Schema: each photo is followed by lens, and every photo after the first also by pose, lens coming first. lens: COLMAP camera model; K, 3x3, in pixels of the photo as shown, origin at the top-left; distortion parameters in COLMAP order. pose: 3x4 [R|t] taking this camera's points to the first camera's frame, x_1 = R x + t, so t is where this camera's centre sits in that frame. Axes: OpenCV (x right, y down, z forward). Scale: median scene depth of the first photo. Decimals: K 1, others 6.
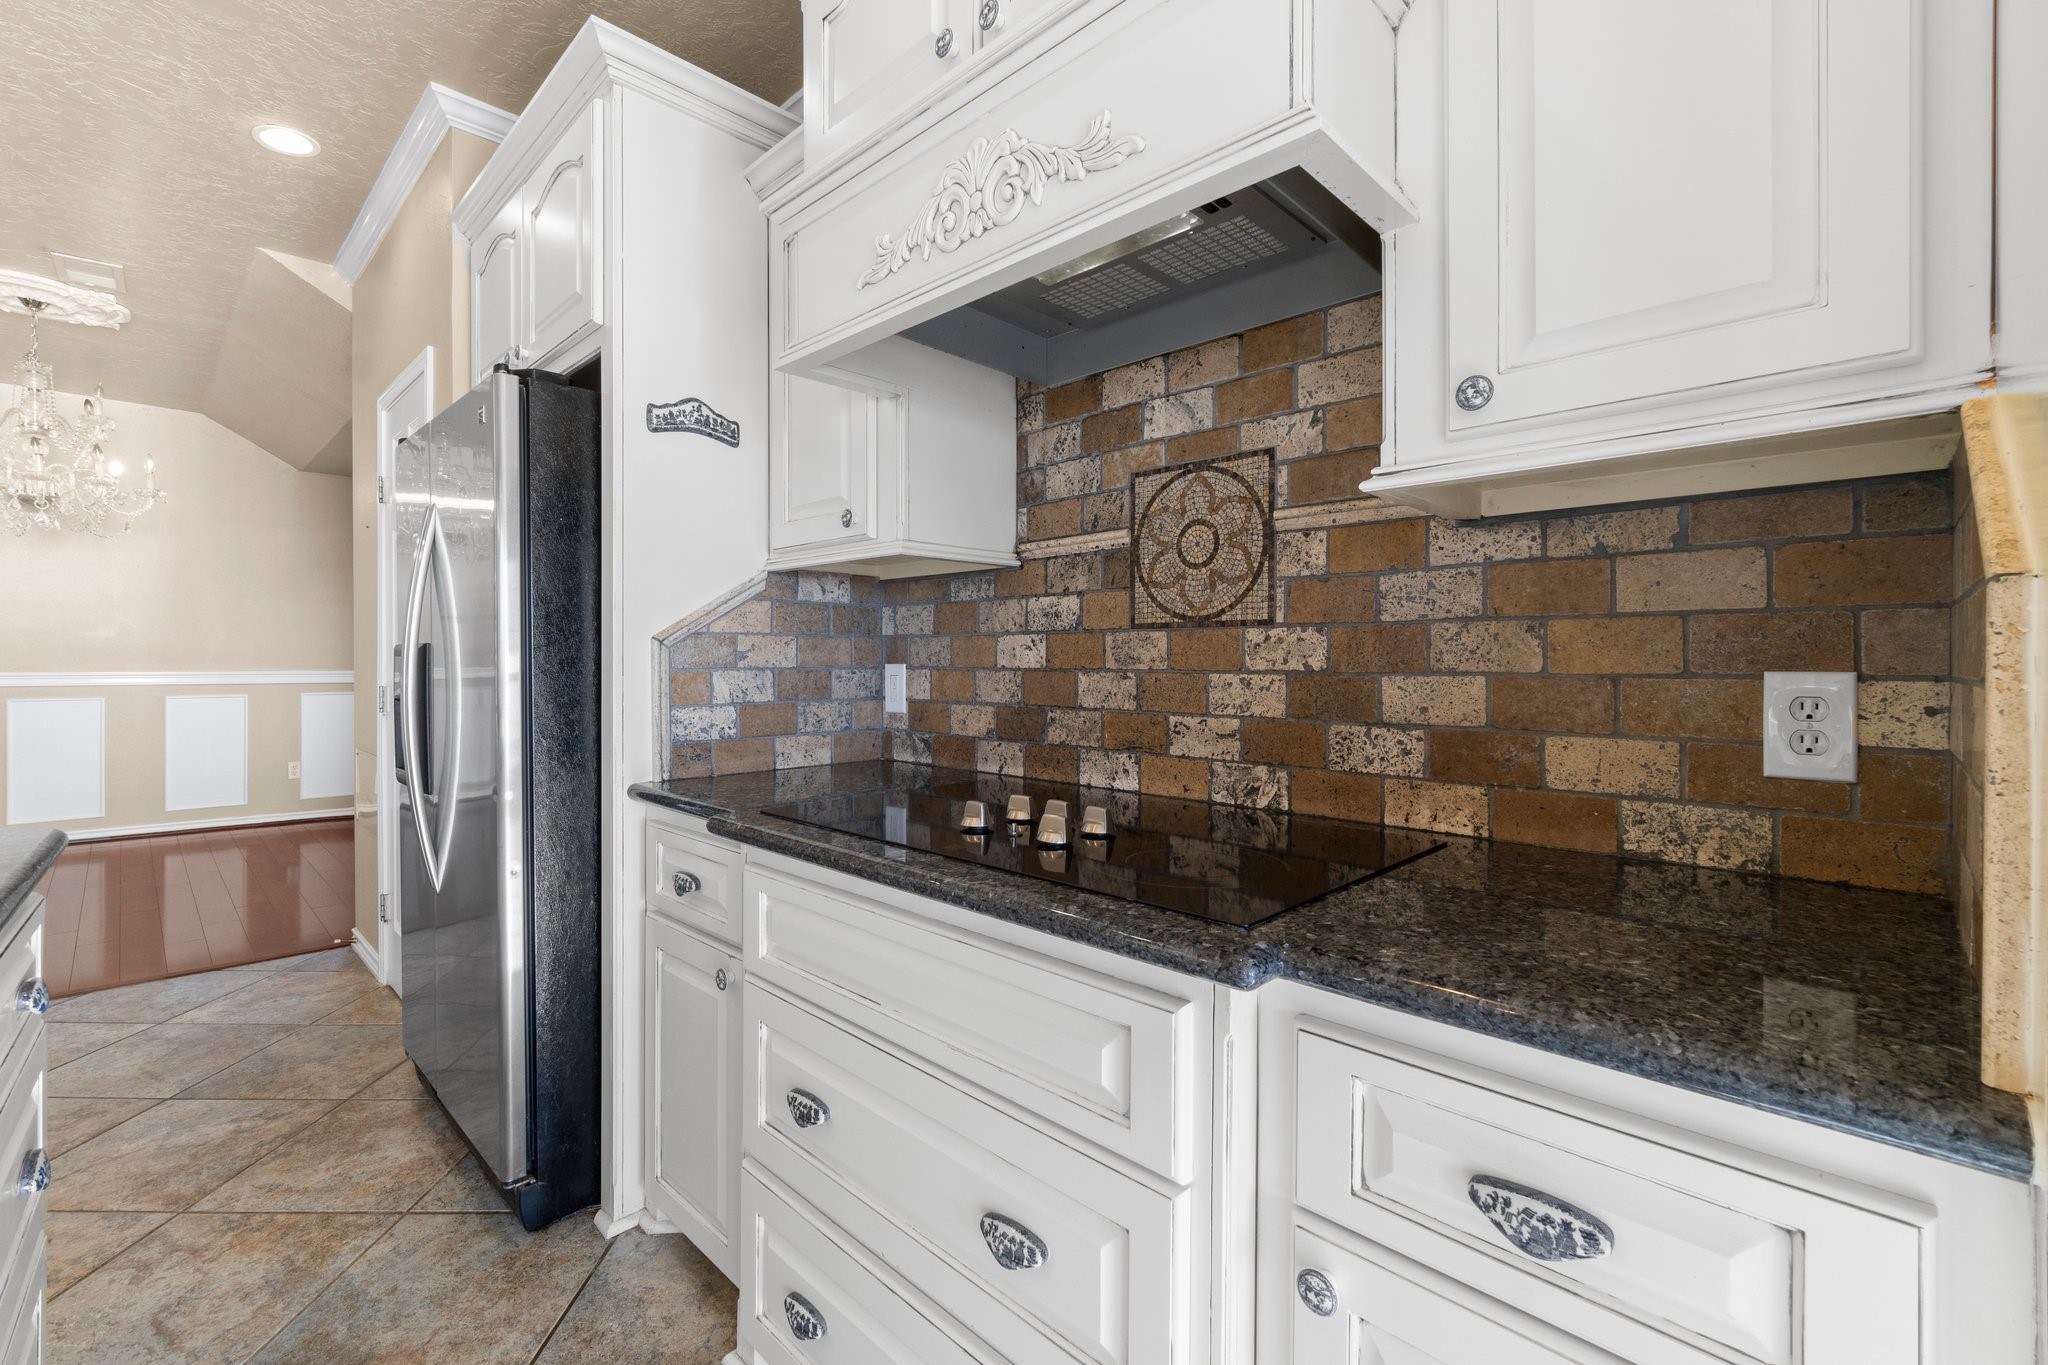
lens RADIAL K [[881.7, 0, 1014.8], [0, 881.7, 666.7], [0, 0, 1]] dist [-0.003407, -0.000357]
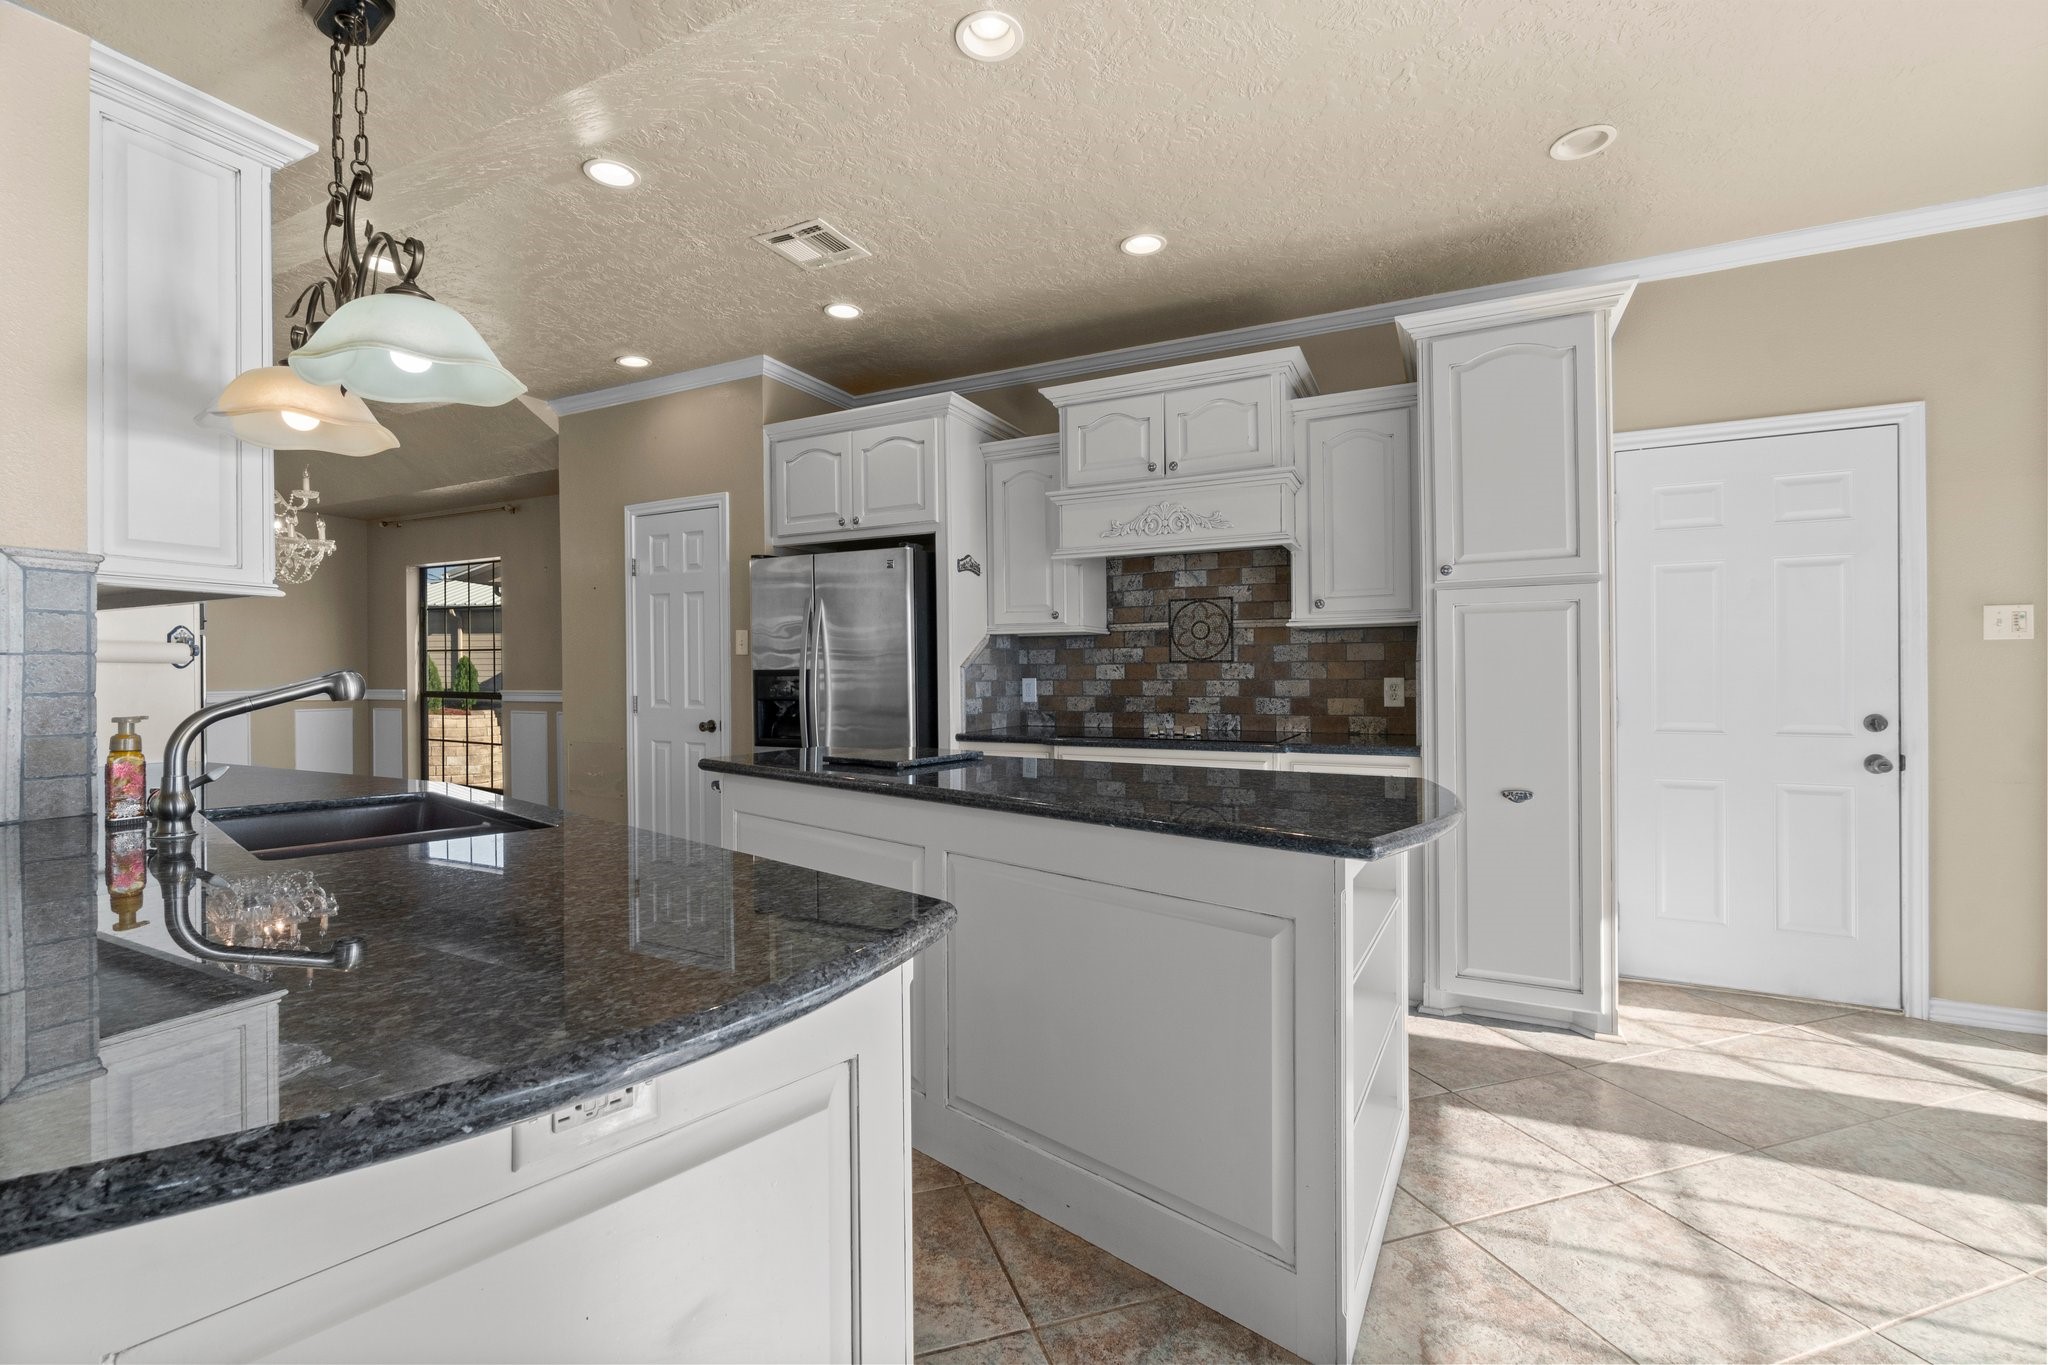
lens RADIAL K [[881.7, 0, 1002.2], [0, 881.7, 672.8], [0, 0, 1]] dist [-0.003407, -0.000357]
pose [[0.953731, -0.006301, 0.300595, -0.990856], [0.009316, 0.999920, -0.008596, 0.001579], [-0.300517, 0.010999, 0.953713, -1.134011]]
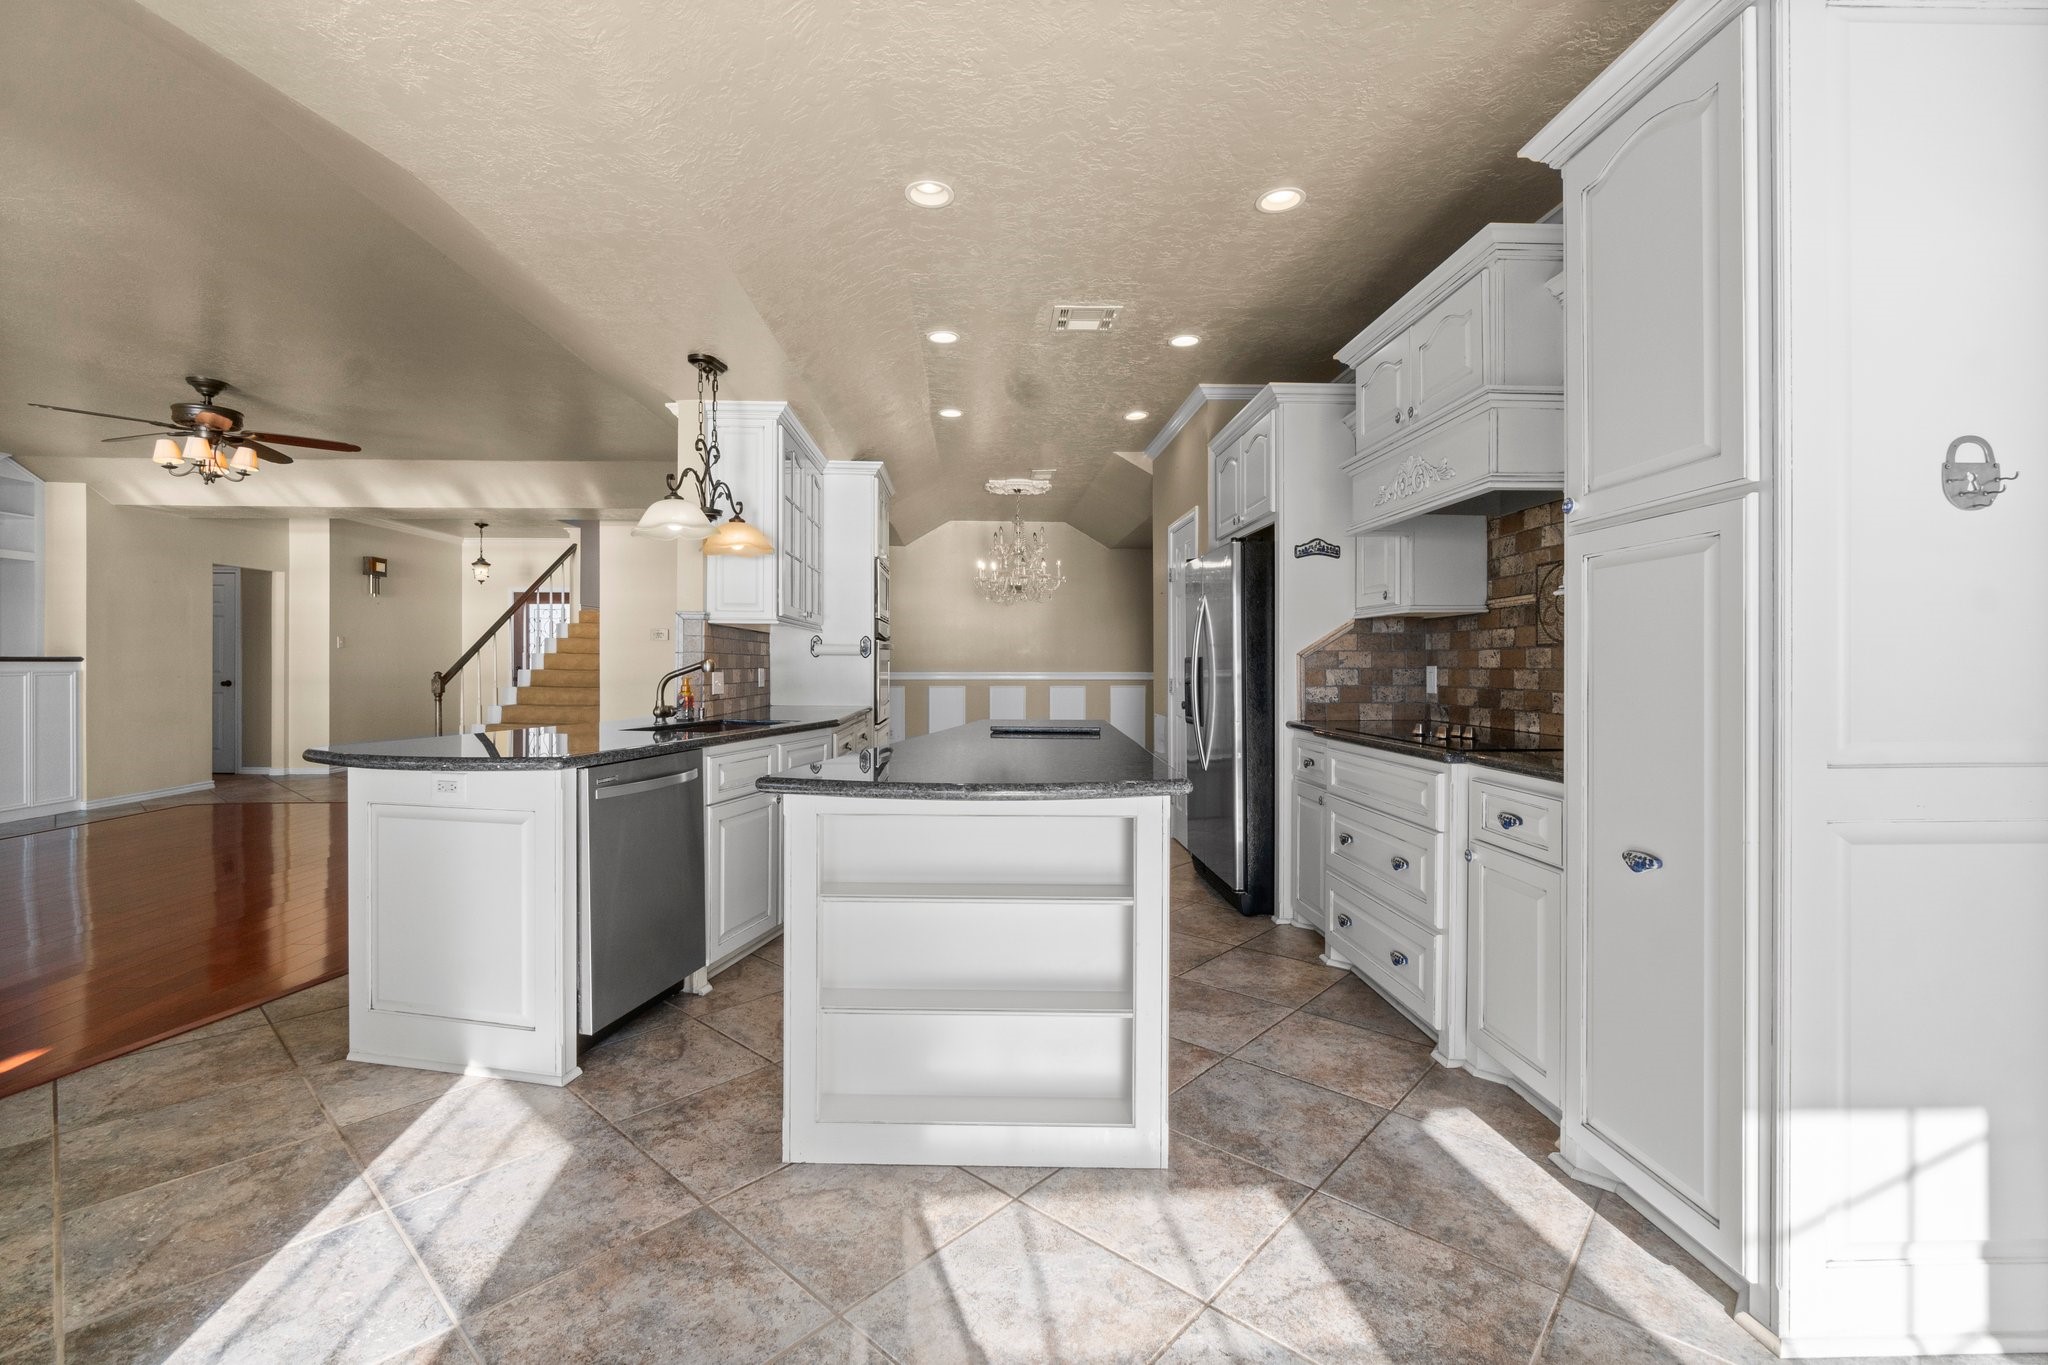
lens RADIAL K [[881.7, 0, 1006.1], [0, 881.7, 664.1], [0, 0, 1]] dist [-0.003407, -0.000357]
pose [[0.726975, -0.003628, -0.686654, 0.566127], [-0.002253, 0.999968, -0.007668, 0.010540], [0.686660, 0.007122, 0.726944, -1.083613]]
